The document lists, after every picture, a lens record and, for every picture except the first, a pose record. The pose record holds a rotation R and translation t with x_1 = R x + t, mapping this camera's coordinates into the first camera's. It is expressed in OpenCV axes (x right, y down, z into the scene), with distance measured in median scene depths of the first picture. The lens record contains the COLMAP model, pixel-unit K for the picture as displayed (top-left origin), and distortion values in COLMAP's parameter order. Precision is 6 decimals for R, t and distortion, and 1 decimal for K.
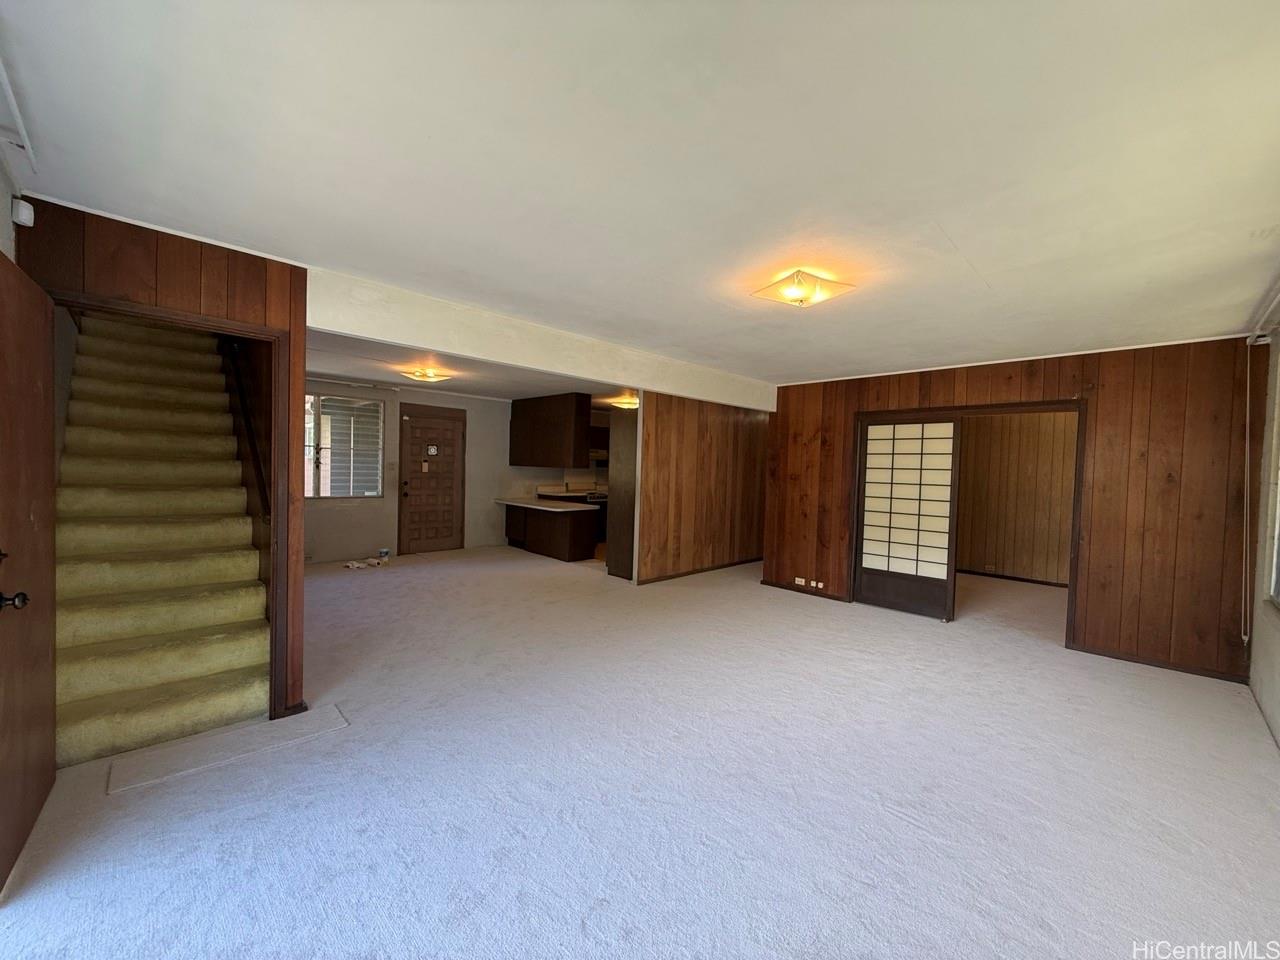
lens RADIAL K [[510.4, 0, 639.9], [0, 510.4, 479.2], [0, 0, 1]] dist [0.010312, 0.000238]
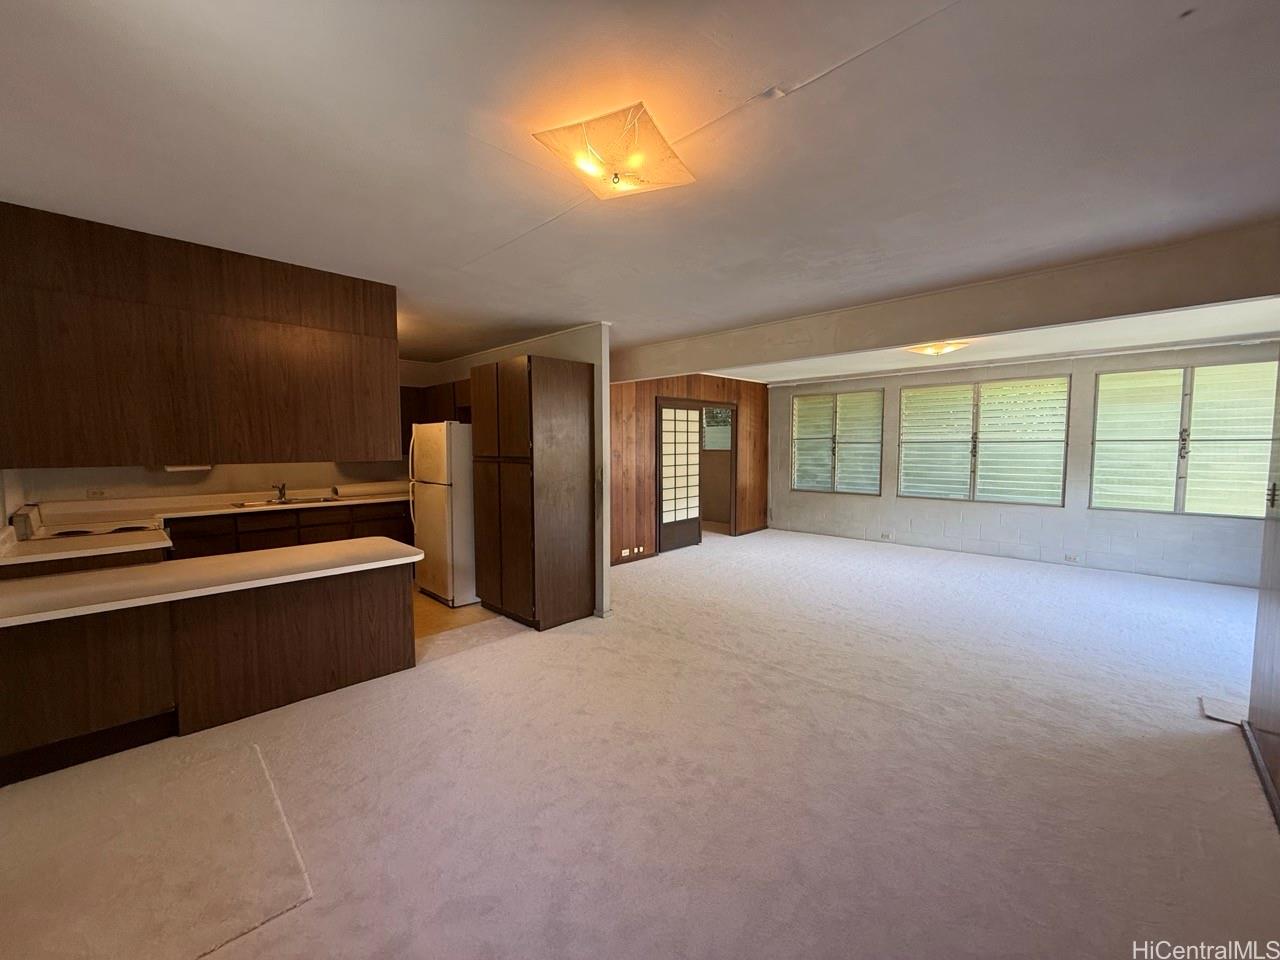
lens RADIAL K [[510.4, 0, 639.7], [0, 510.4, 477.3], [0, 0, 1]] dist [0.010312, 0.000238]
pose [[-0.005718, -0.088204, 0.996086, -0.816001], [0.036175, 0.995432, 0.088354, -0.052060], [-0.999329, 0.036539, -0.002501, 1.098275]]
